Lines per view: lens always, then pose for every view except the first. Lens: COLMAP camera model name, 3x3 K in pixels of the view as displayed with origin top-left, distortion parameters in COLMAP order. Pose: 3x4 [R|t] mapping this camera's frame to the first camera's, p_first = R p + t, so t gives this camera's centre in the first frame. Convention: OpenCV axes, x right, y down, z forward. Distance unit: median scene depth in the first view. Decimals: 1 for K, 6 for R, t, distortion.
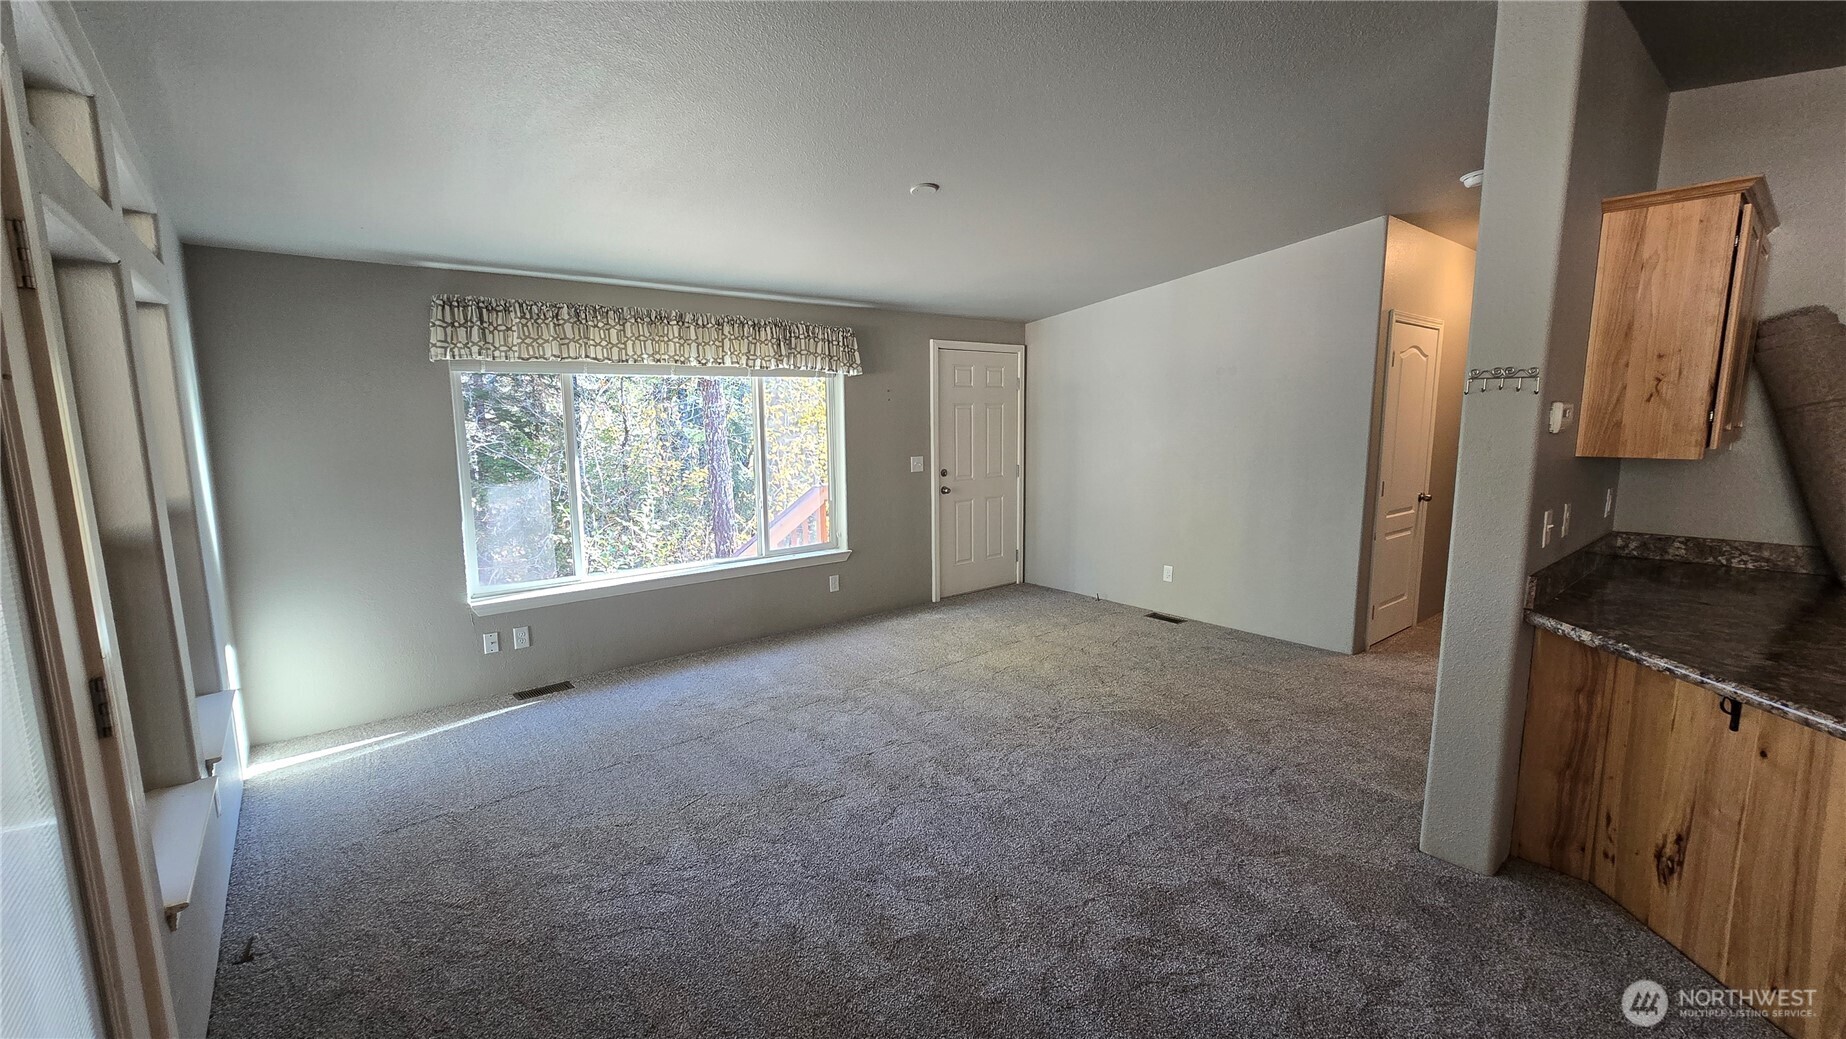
lens RADIAL K [[753.0, 0, 921.5], [0, 753.0, 522.5], [0, 0, 1]] dist [-0.010992, 0.002035]
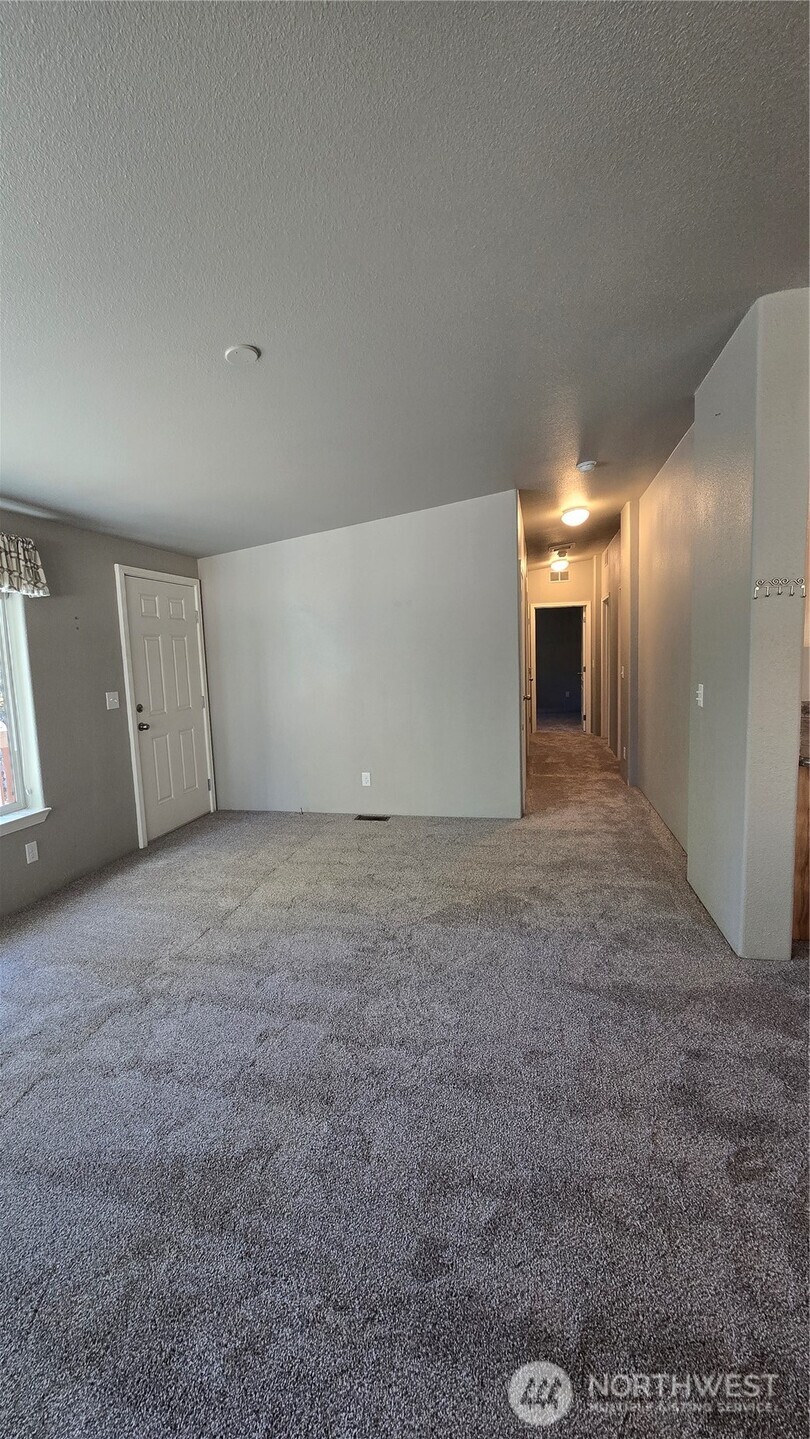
lens RADIAL K [[587.0, 0, 403.9], [0, 587.0, 716.5], [0, 0, 1]] dist [-0.010992, 0.002035]
pose [[0.788295, -0.084587, 0.609455, -0.212837], [0.114142, 0.993416, -0.009760, -0.015217], [-0.604617, 0.077258, 0.792760, 0.310819]]
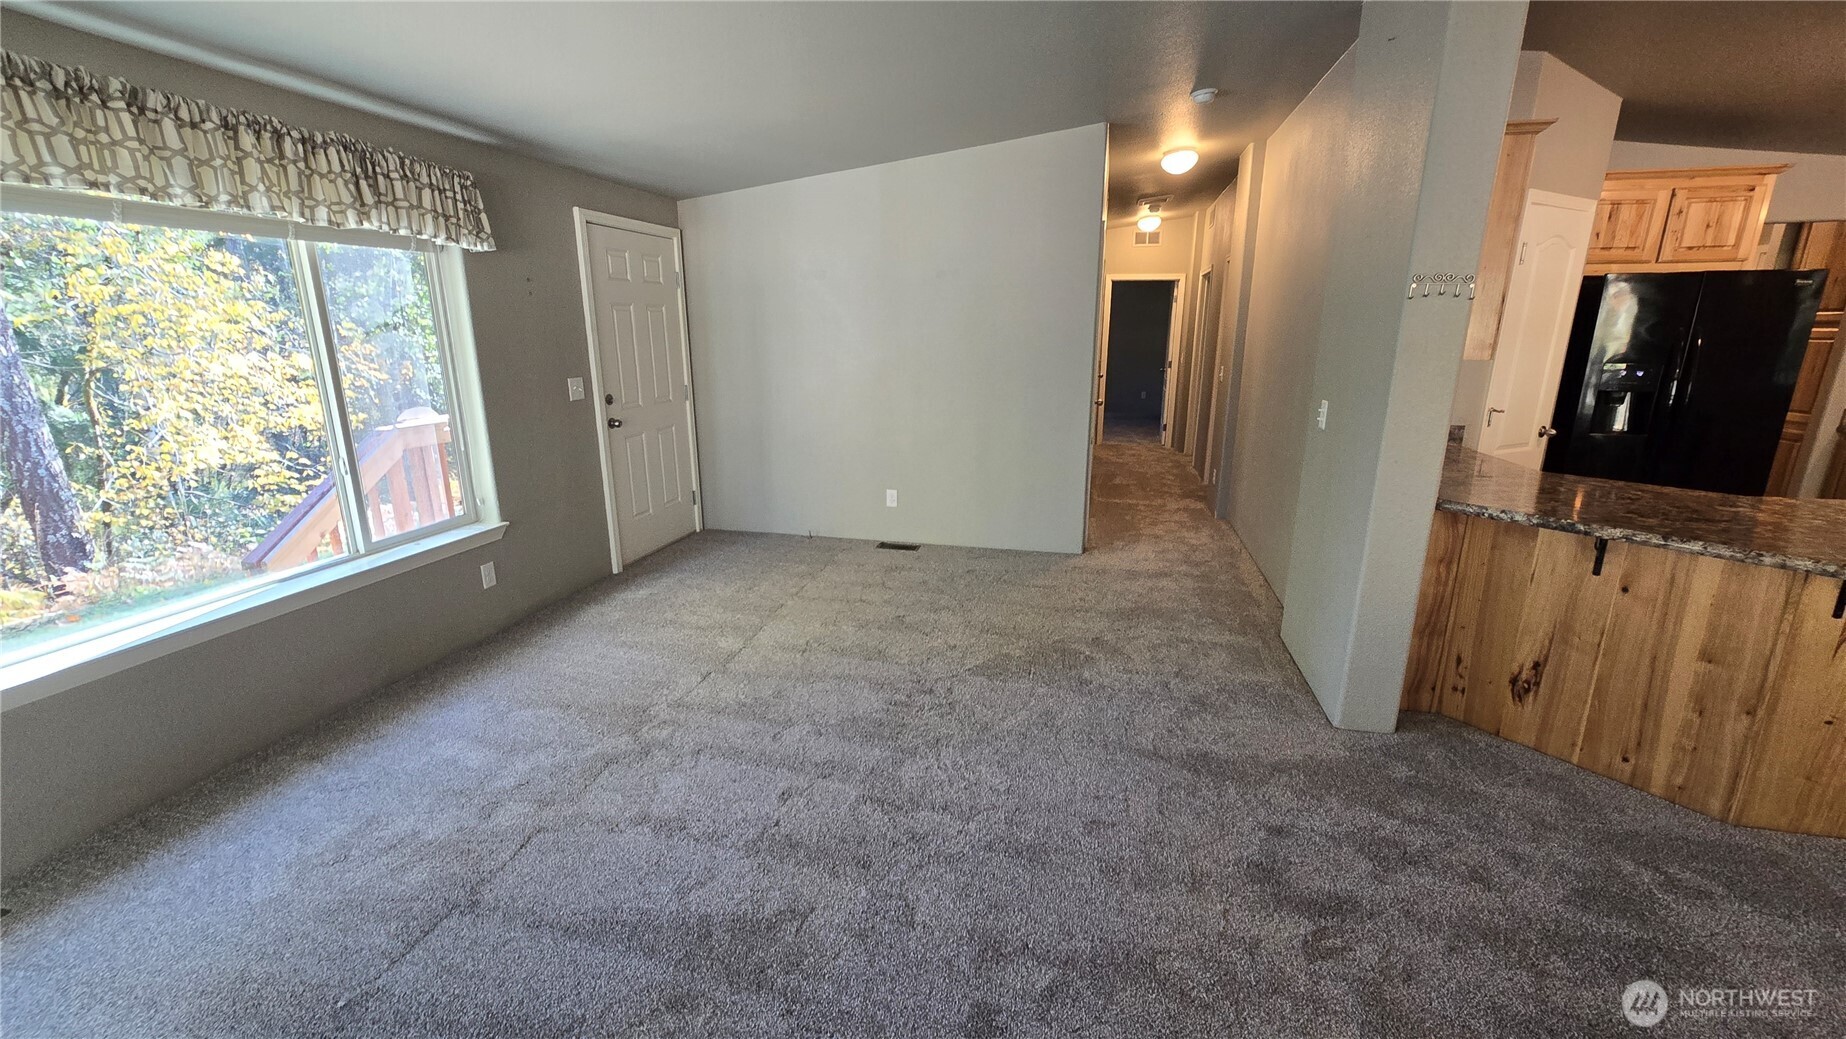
lens RADIAL K [[753.0, 0, 926.8], [0, 753.0, 525.5], [0, 0, 1]] dist [-0.010992, 0.002035]
pose [[0.789764, -0.145227, 0.595971, -0.247346], [0.076792, 0.987334, 0.138832, -0.030556], [-0.608585, -0.063879, 0.790914, 0.305401]]
